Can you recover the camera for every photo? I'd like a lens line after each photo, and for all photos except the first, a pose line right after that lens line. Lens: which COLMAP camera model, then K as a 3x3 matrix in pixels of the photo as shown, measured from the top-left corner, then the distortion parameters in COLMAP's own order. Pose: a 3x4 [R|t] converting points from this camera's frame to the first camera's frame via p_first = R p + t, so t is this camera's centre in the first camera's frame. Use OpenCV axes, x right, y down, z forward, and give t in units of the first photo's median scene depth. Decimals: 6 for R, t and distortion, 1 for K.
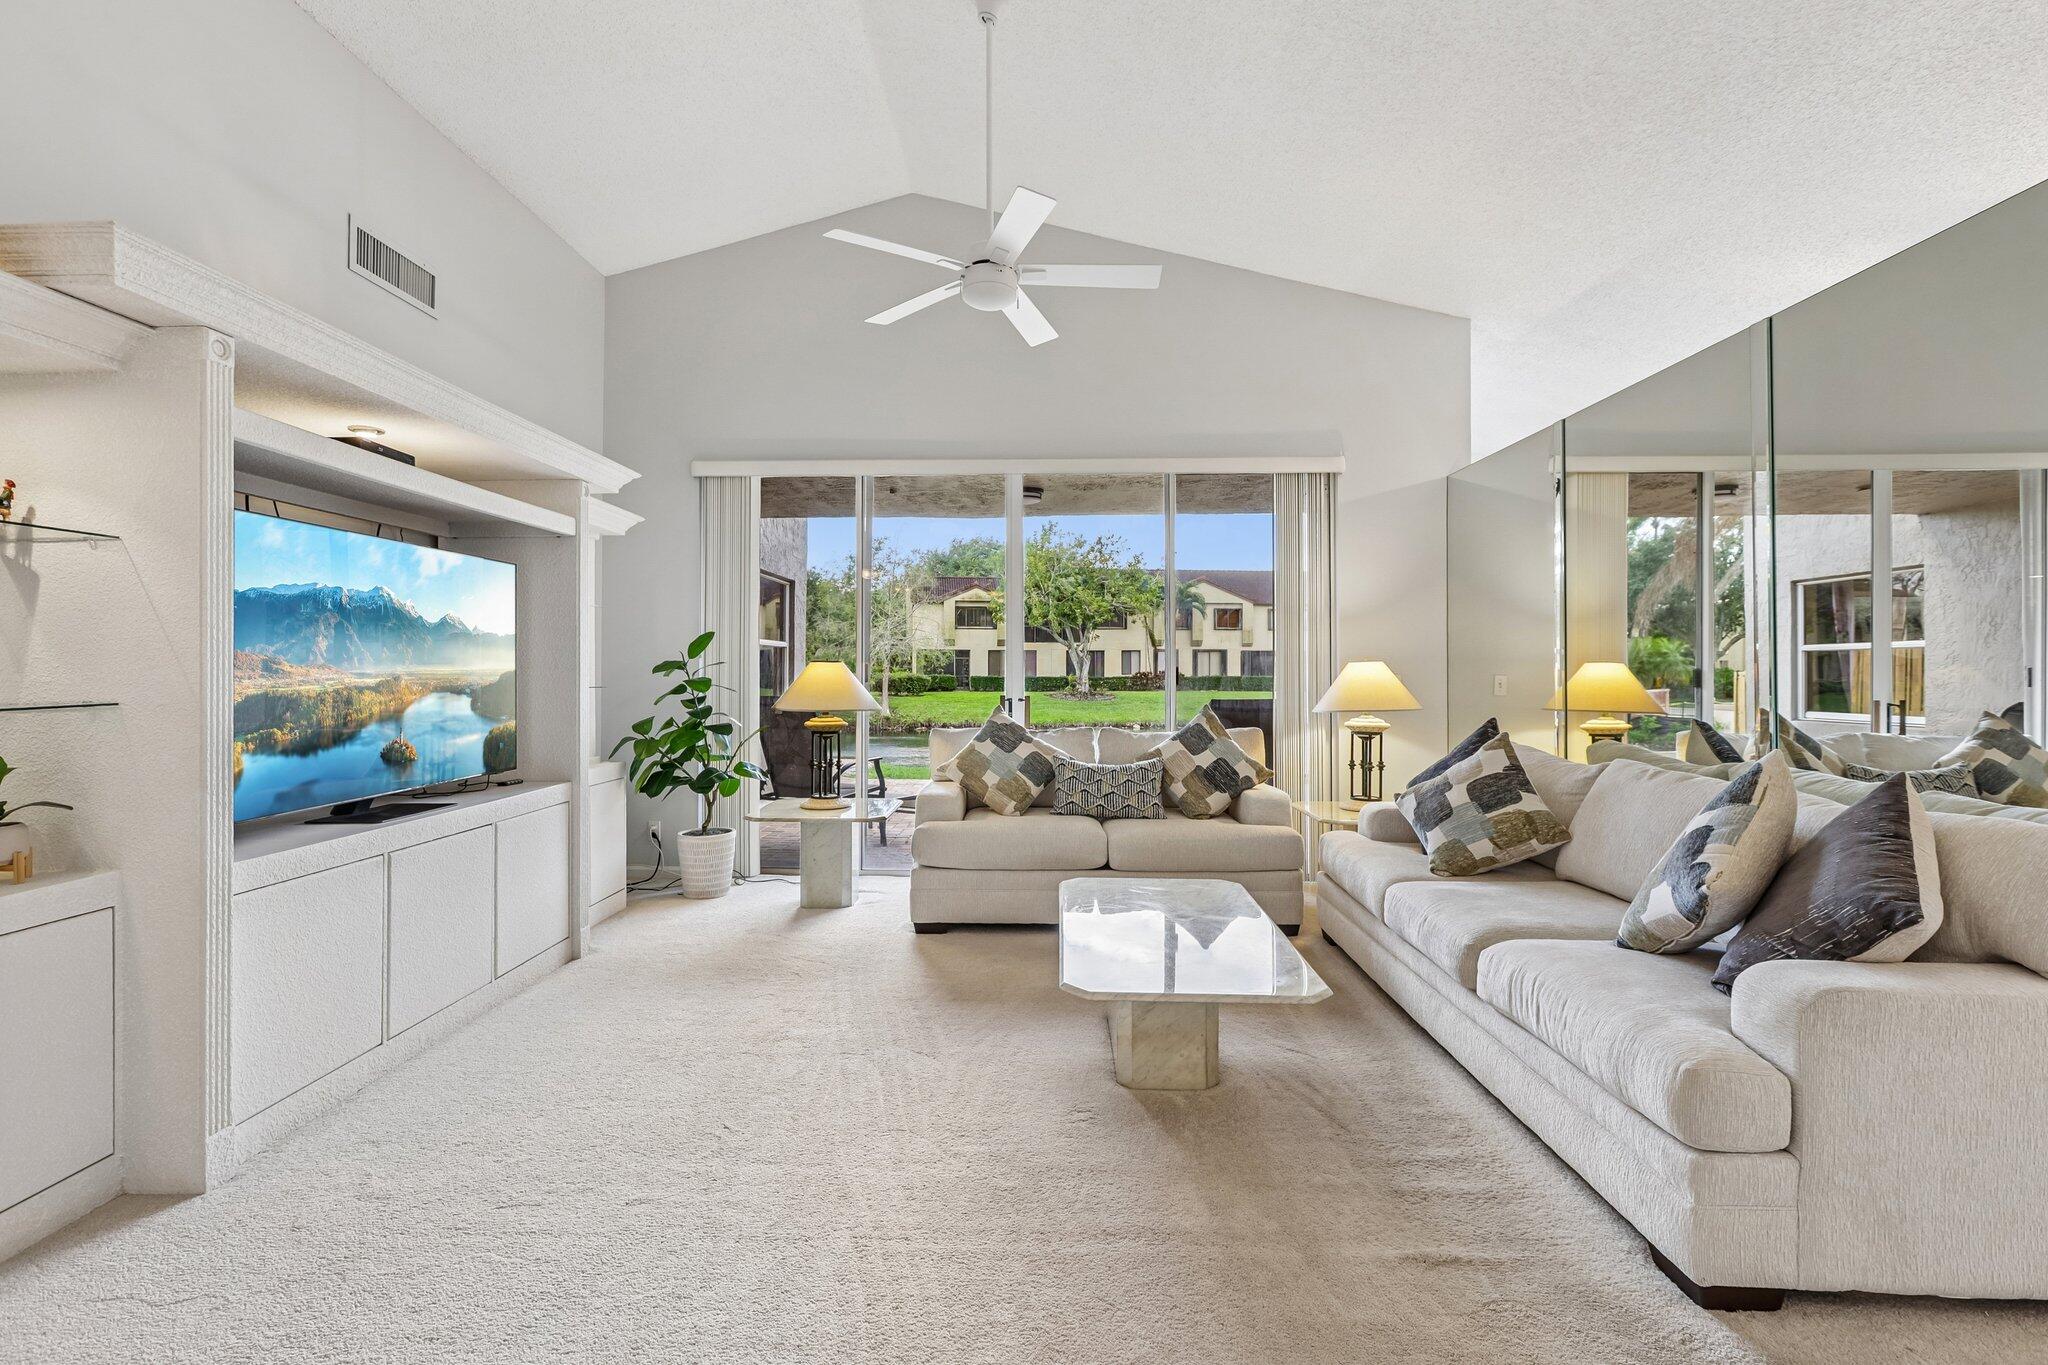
lens RADIAL K [[918.9, 0, 1024.5], [0, 918.9, 661.2], [0, 0, 1]] dist [-0.005472, 0.002777]
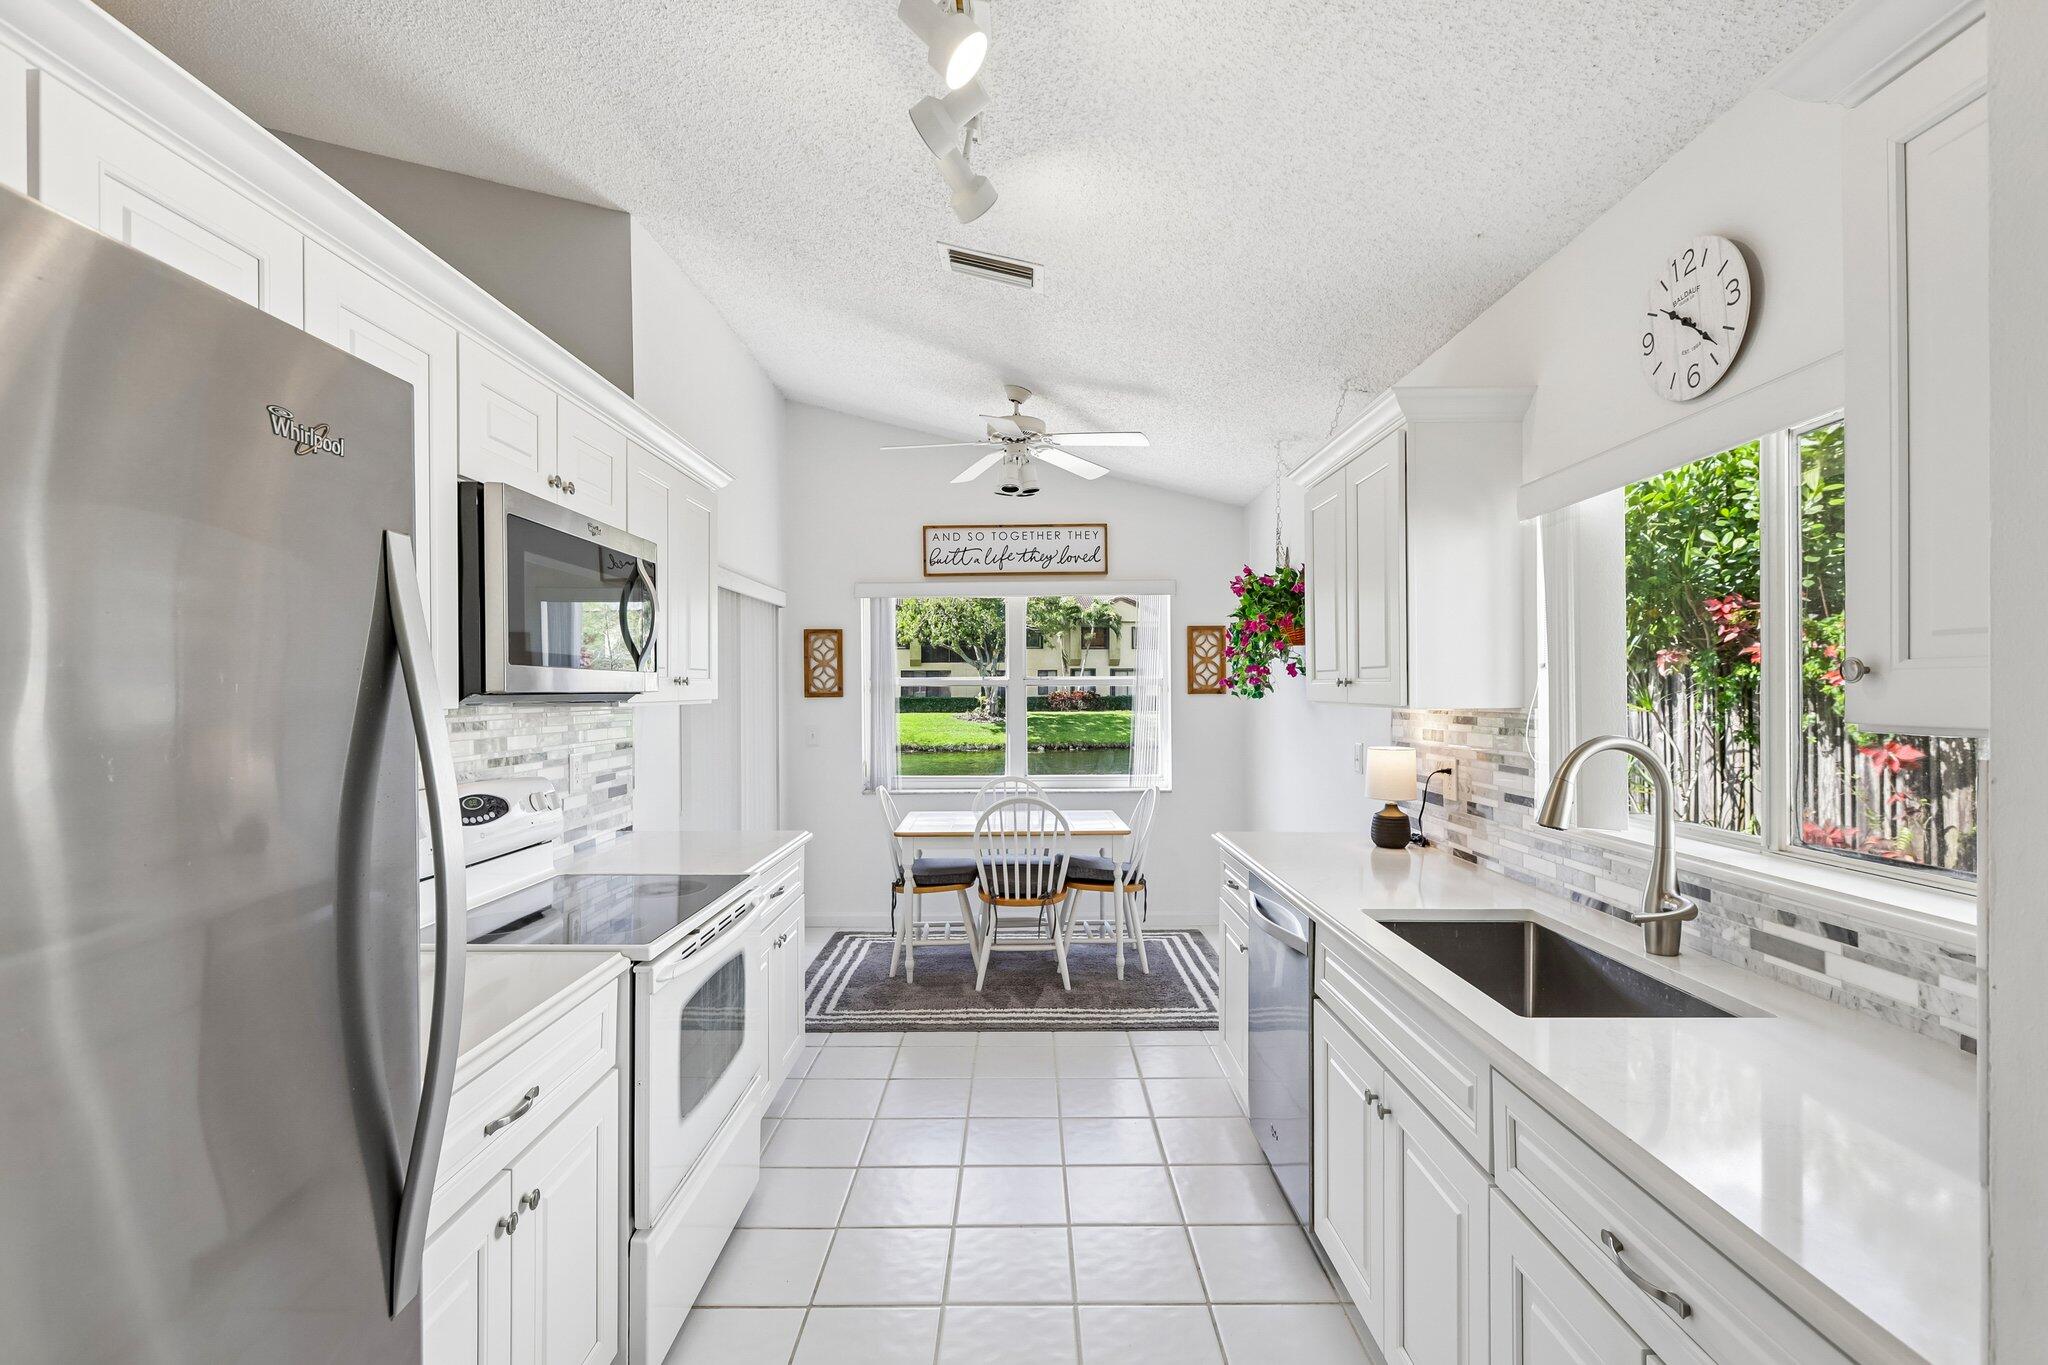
lens RADIAL K [[918.9, 0, 1034.7], [0, 918.9, 693.3], [0, 0, 1]] dist [-0.005472, 0.002777]
pose [[0.999168, -0.008203, 0.039944, 0.804672], [0.007566, 0.999842, 0.016068, -0.036319], [-0.040069, -0.015752, 0.999073, 0.334856]]
